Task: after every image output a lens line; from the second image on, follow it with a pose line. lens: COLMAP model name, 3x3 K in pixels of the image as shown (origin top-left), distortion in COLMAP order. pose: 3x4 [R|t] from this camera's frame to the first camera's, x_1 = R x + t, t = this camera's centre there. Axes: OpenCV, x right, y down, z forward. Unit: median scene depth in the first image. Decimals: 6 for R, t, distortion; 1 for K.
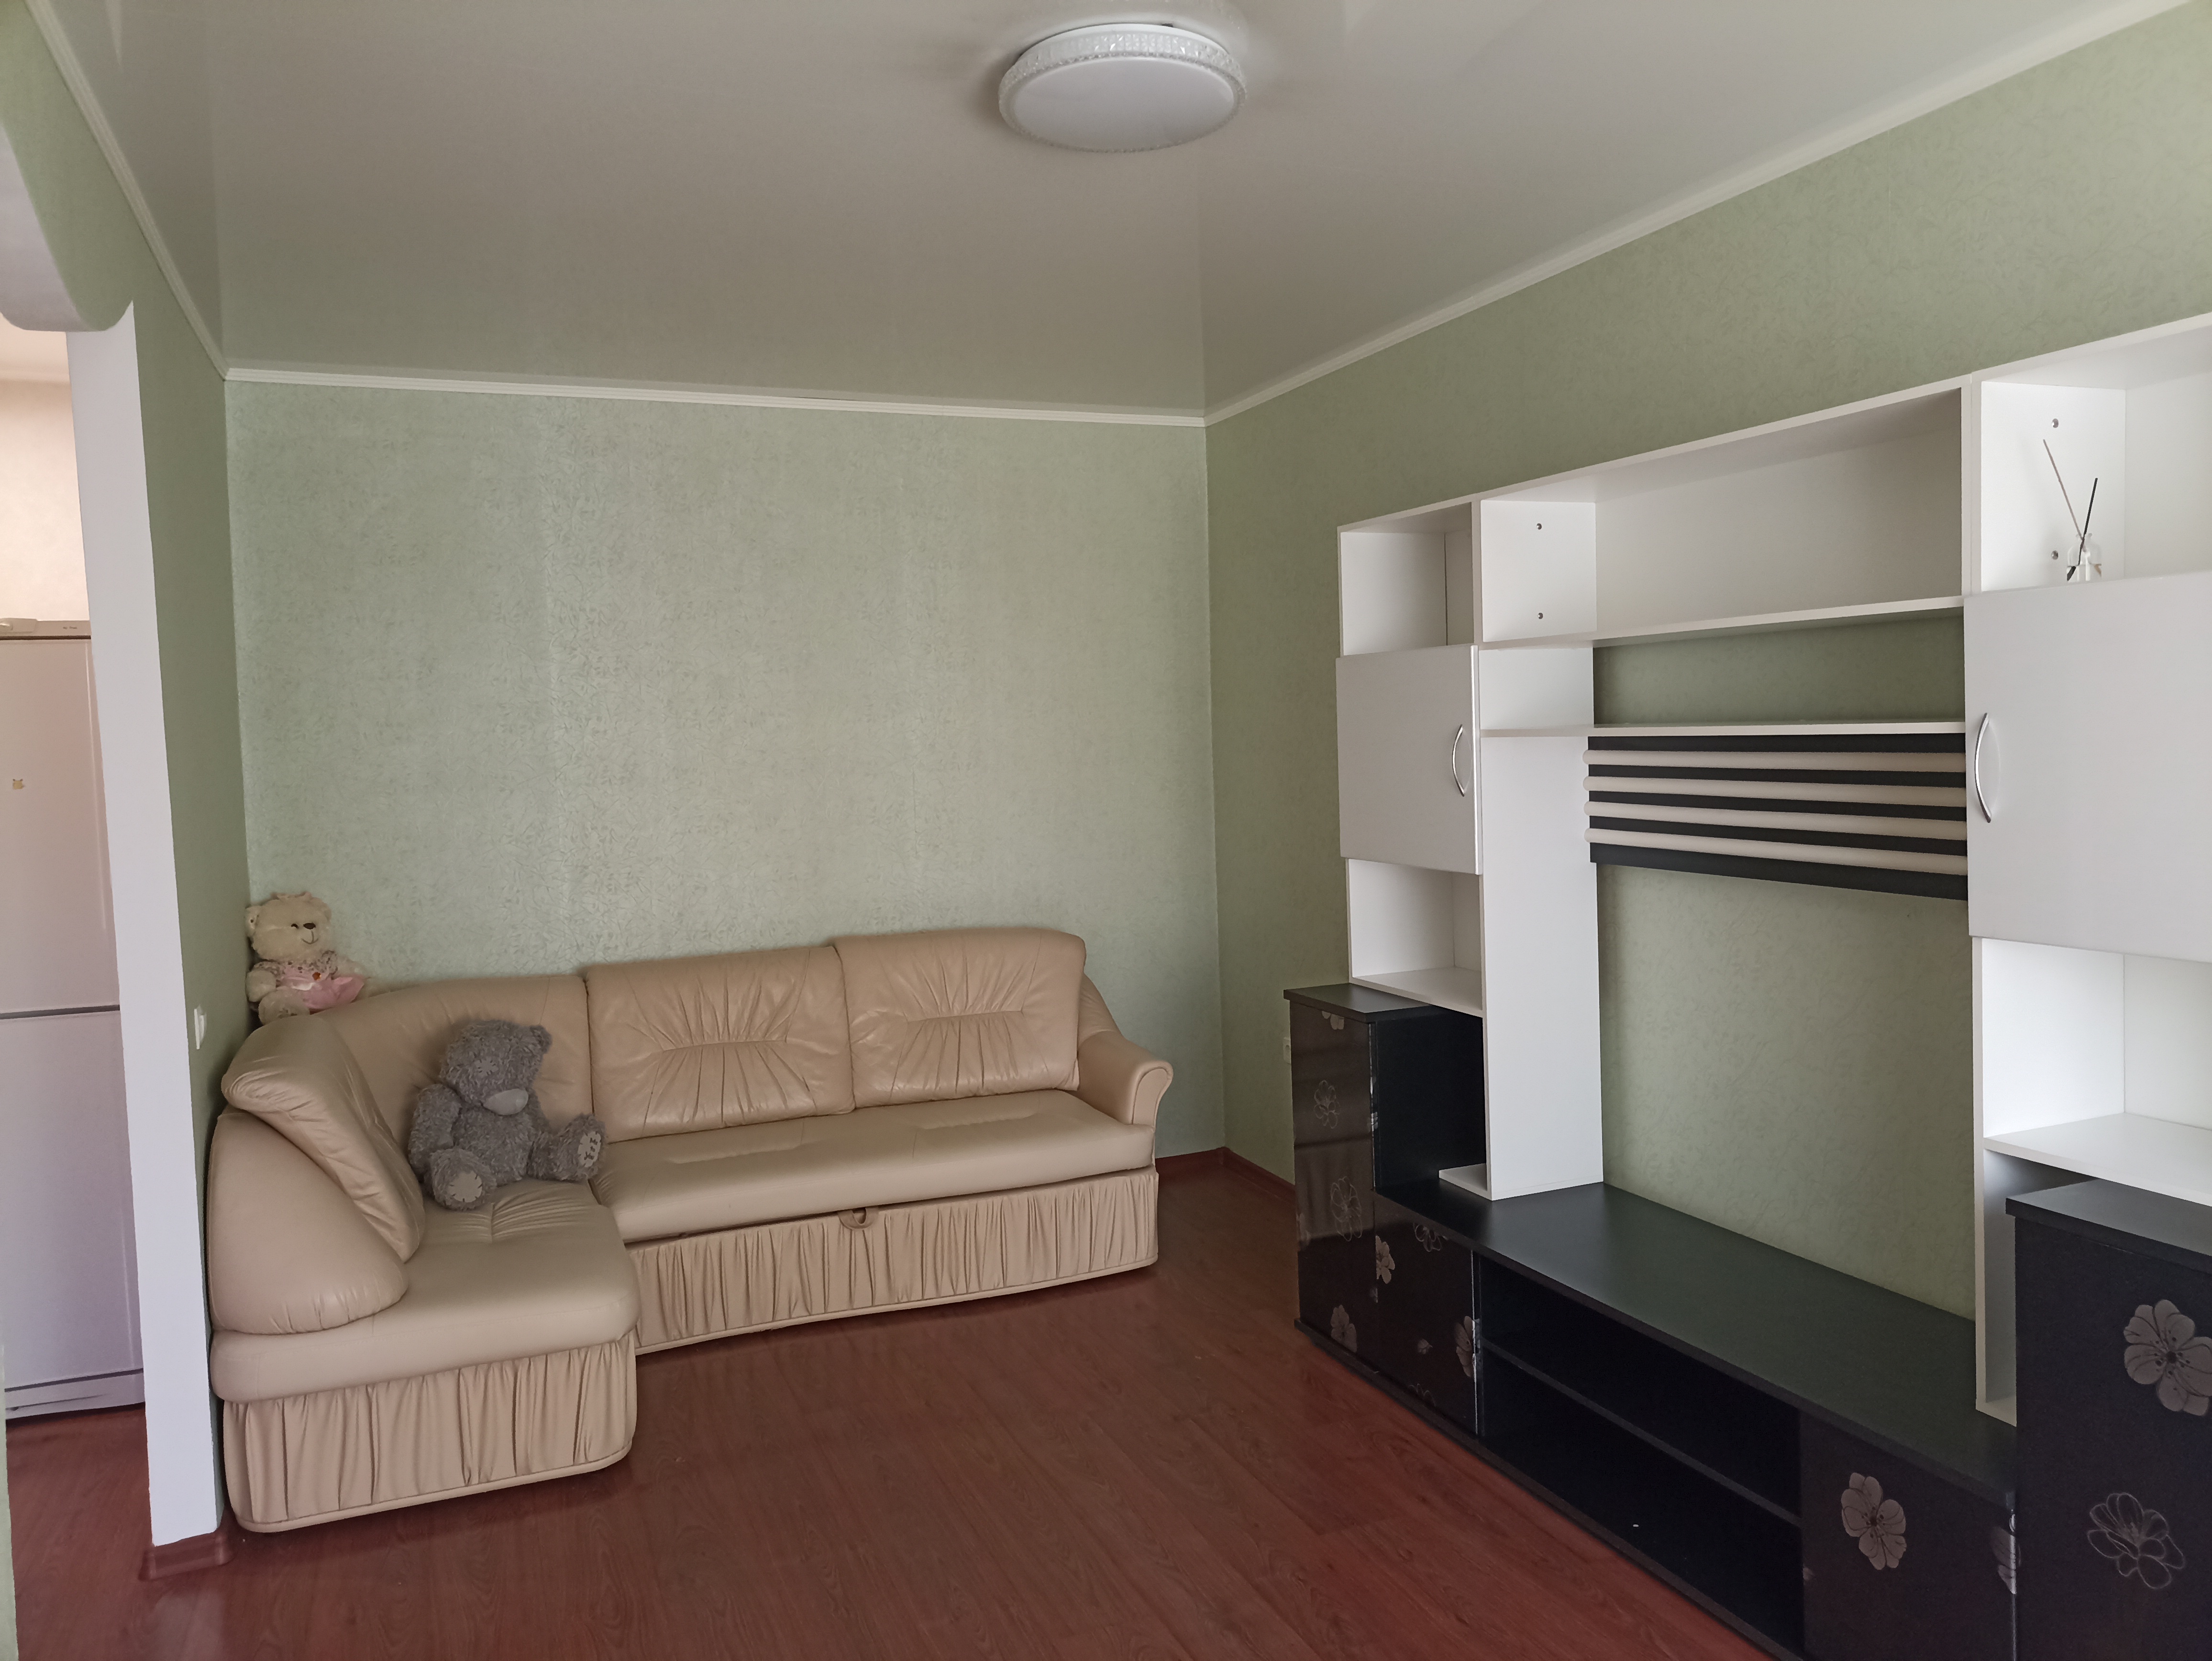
lens RADIAL K [[1639.5, 0, 1096.1], [0, 1639.5, 825.9], [0, 0, 1]] dist [0.090122, -0.101190]
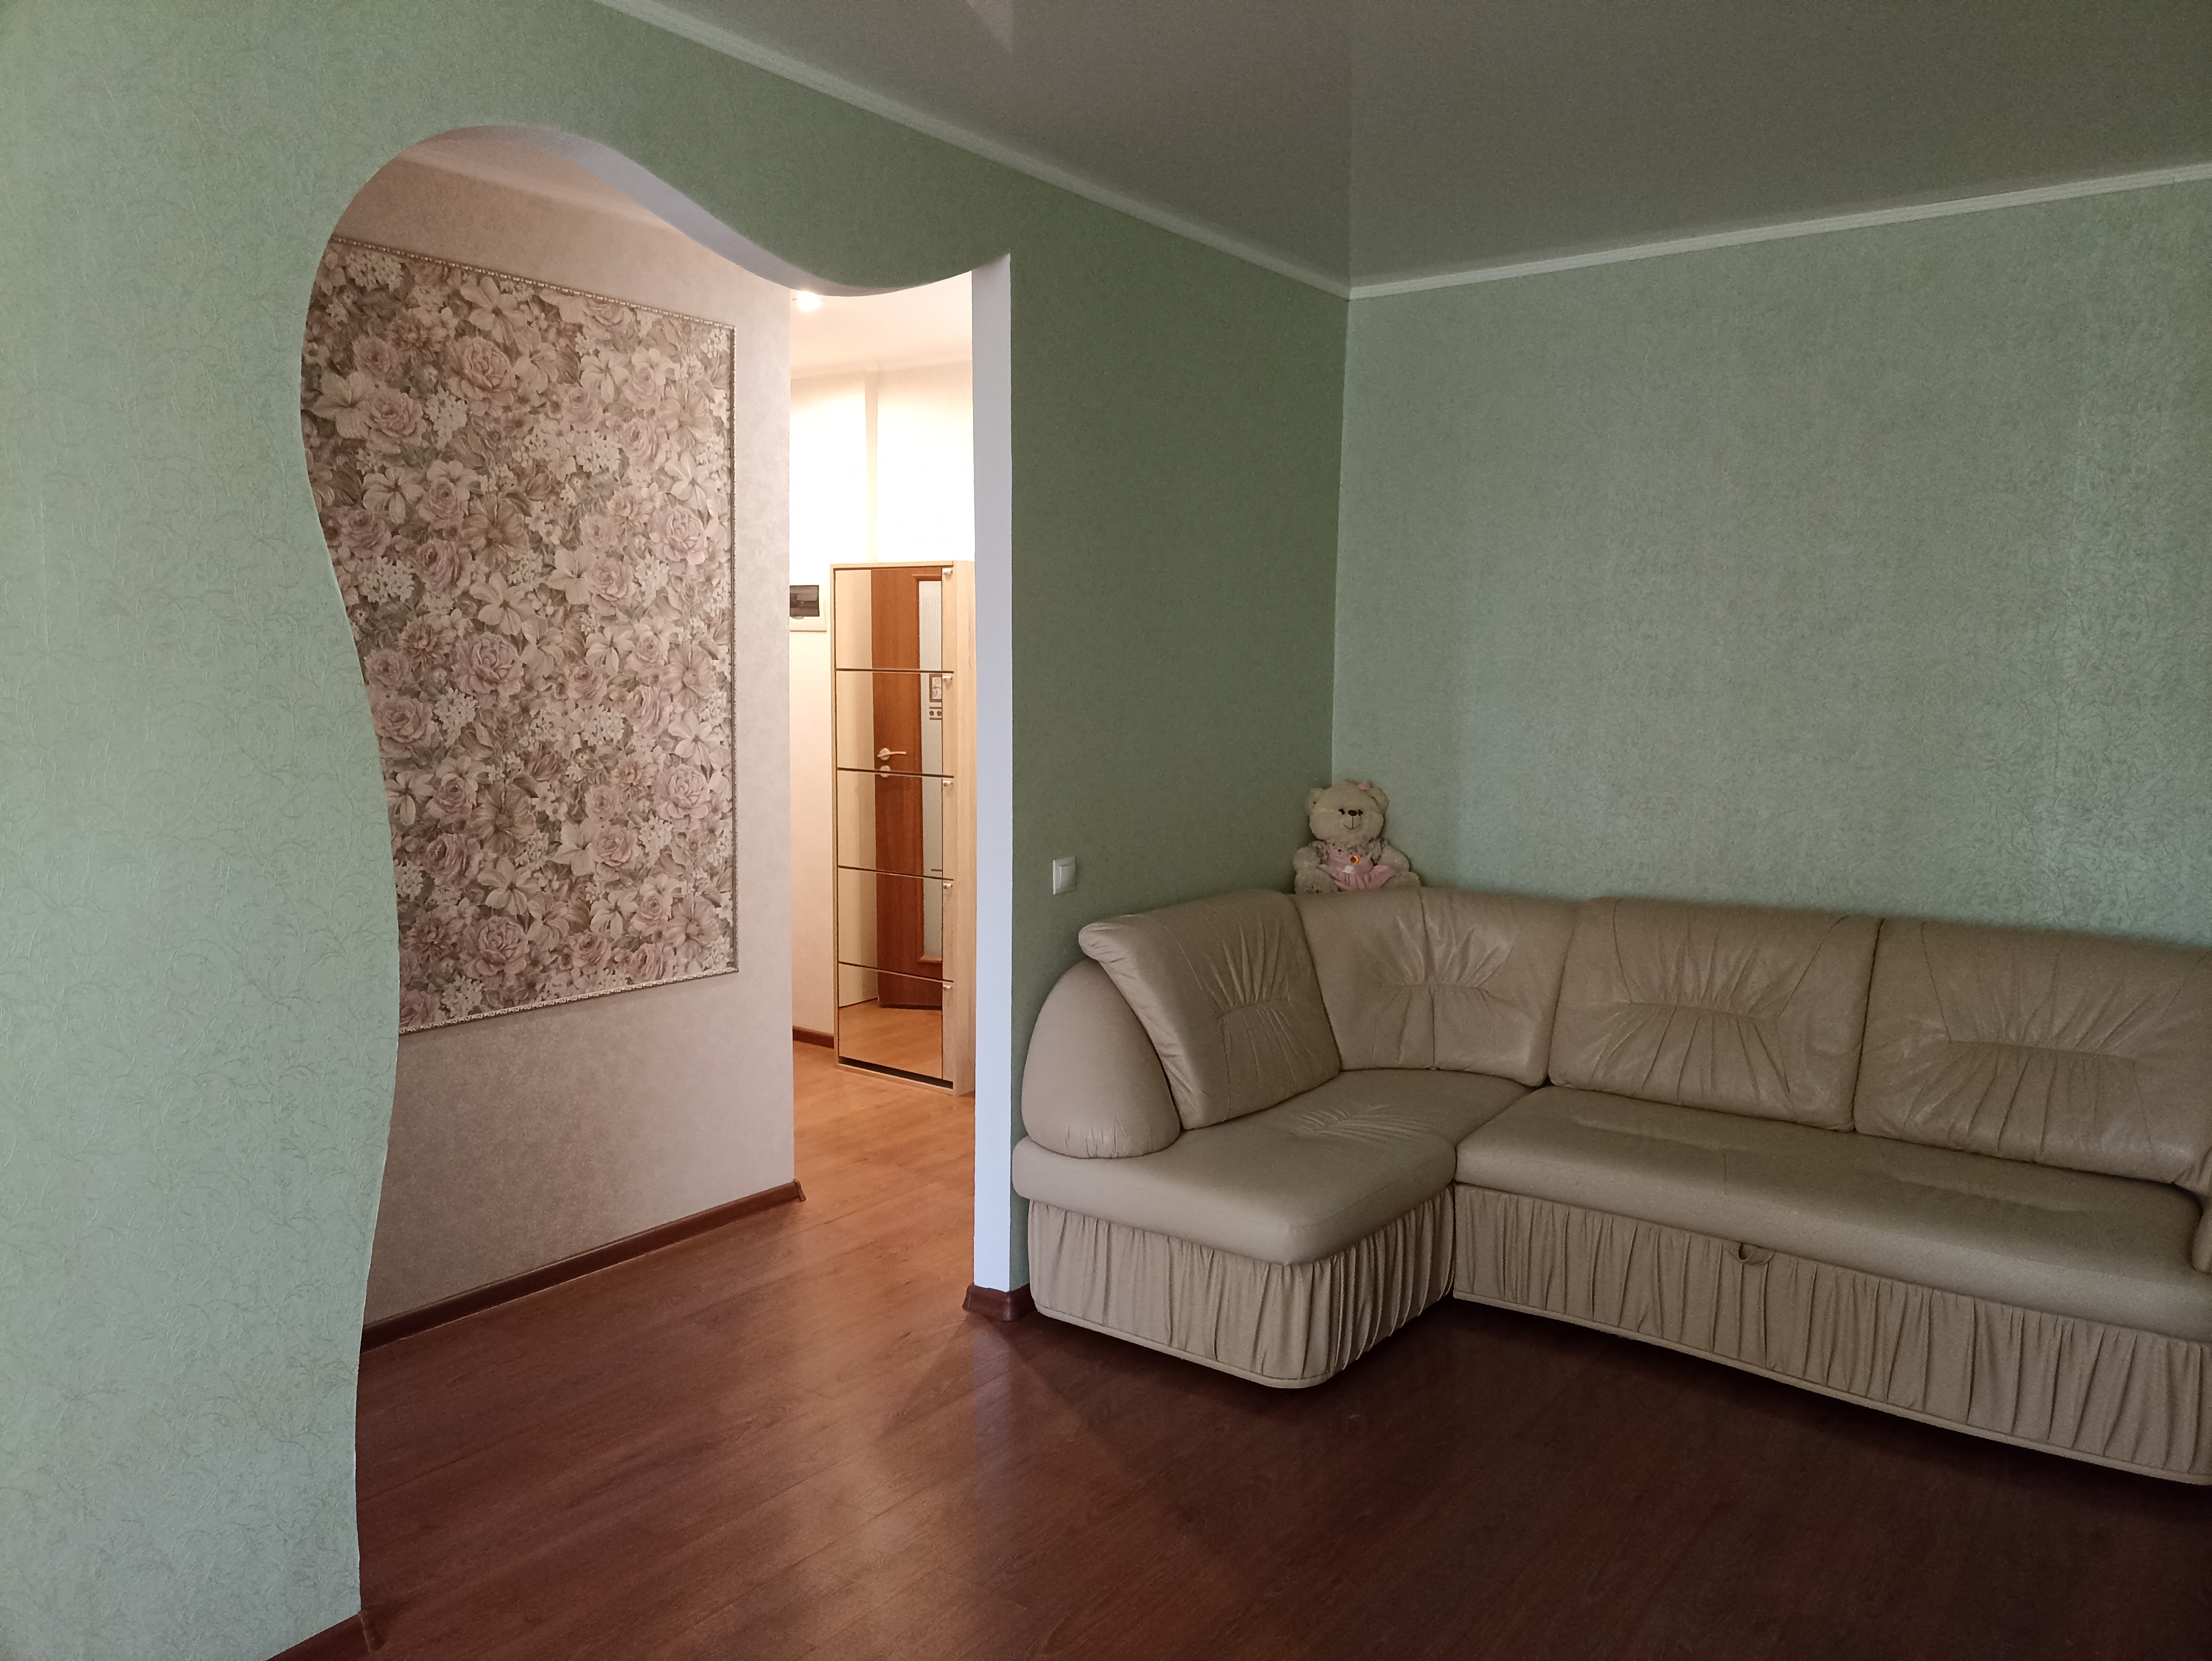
lens RADIAL K [[1639.5, 0, 1096.1], [0, 1639.5, 825.9], [0, 0, 1]] dist [0.090122, -0.101190]
pose [[0.537172, 0.123944, -0.834317, 0.296684], [-0.072677, 0.992267, 0.100616, -0.023918], [0.840336, 0.006587, 0.542026, 0.265164]]
